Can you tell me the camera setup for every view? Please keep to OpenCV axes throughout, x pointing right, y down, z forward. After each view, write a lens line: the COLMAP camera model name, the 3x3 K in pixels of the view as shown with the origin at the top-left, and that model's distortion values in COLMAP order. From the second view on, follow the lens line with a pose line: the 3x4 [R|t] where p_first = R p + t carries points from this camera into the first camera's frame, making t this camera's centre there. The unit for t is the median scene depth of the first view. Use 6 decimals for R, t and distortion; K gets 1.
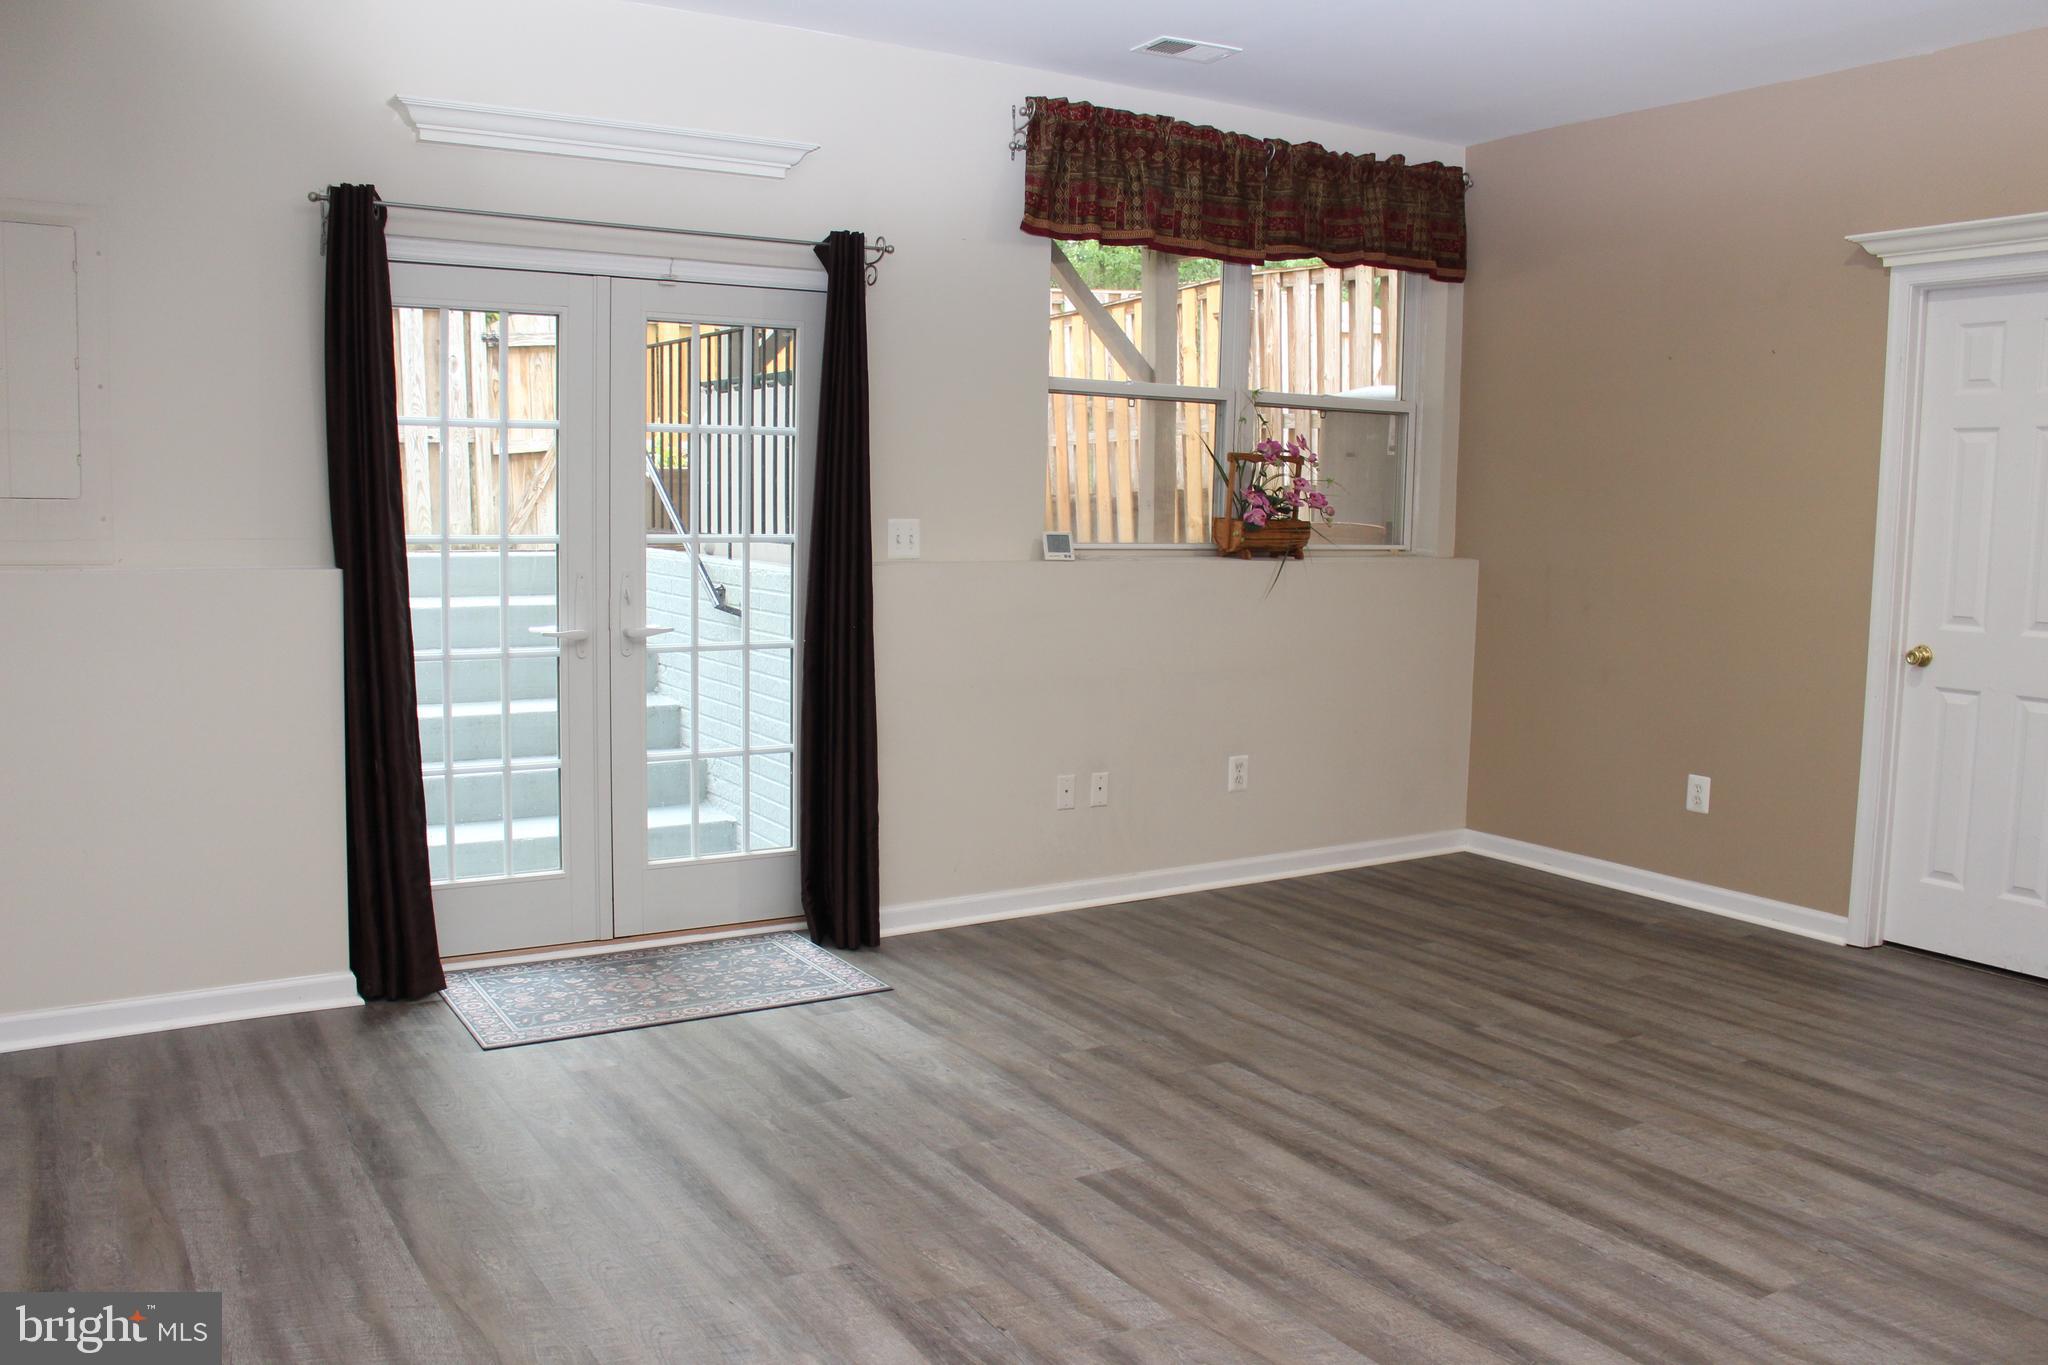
lens RADIAL K [[1666.5, 0, 1024.0], [0, 1666.5, 682.5], [0, 0, 1]] dist [-0.162923, 0.134706]
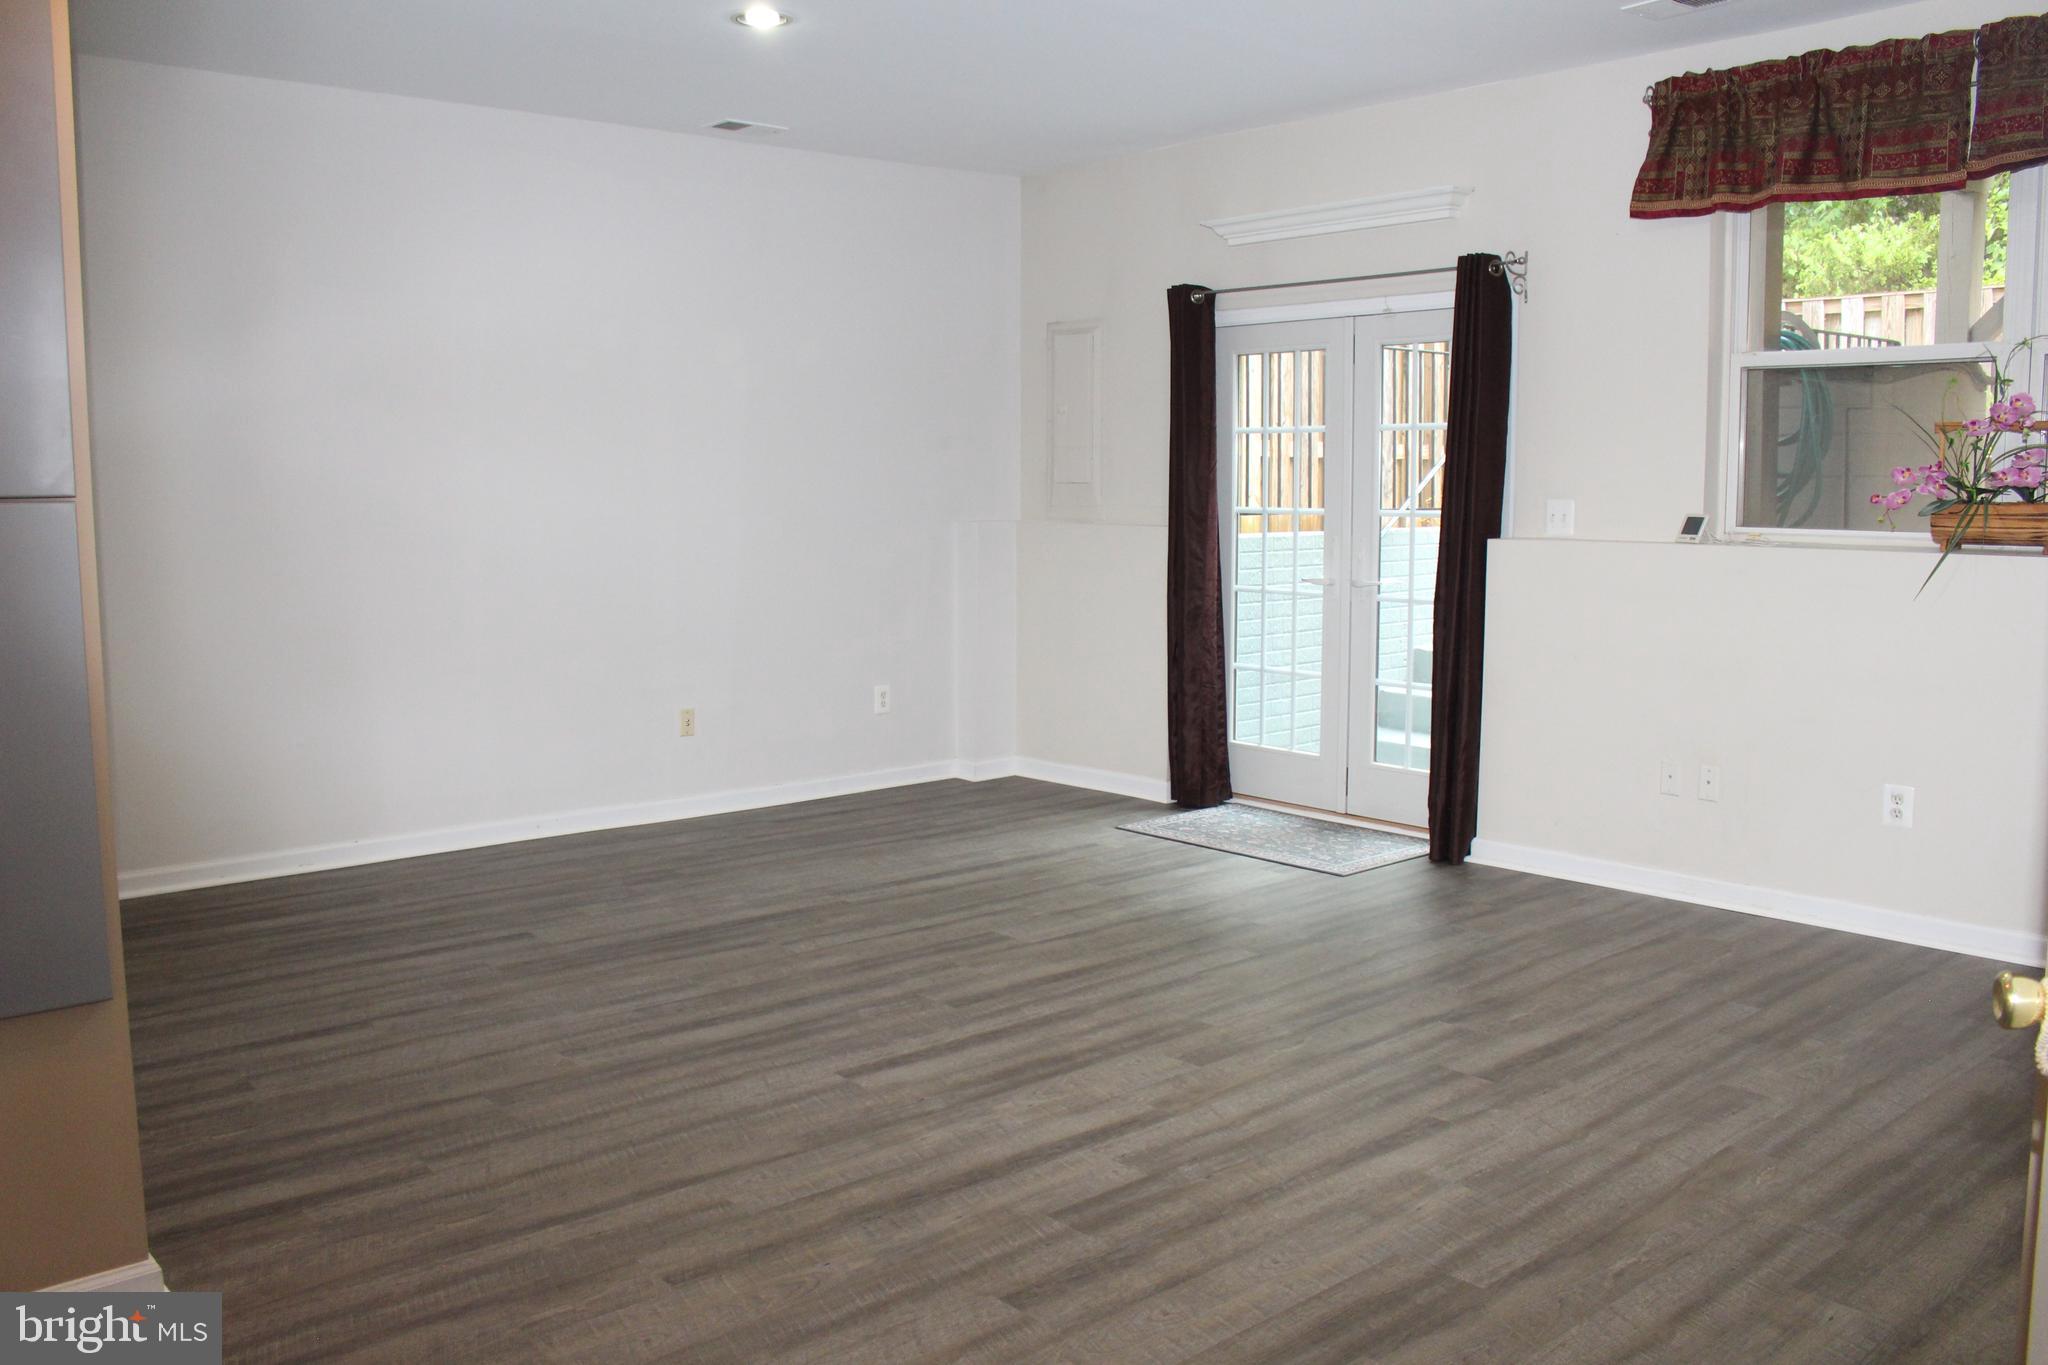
lens RADIAL K [[1666.5, 0, 1024.0], [0, 1666.5, 682.5], [0, 0, 1]] dist [-0.162923, 0.134706]
pose [[0.171103, 0.103524, -0.979799, 1.275975], [-0.105011, 0.990716, 0.086339, -0.047221], [0.979641, 0.088116, 0.180386, 0.630095]]
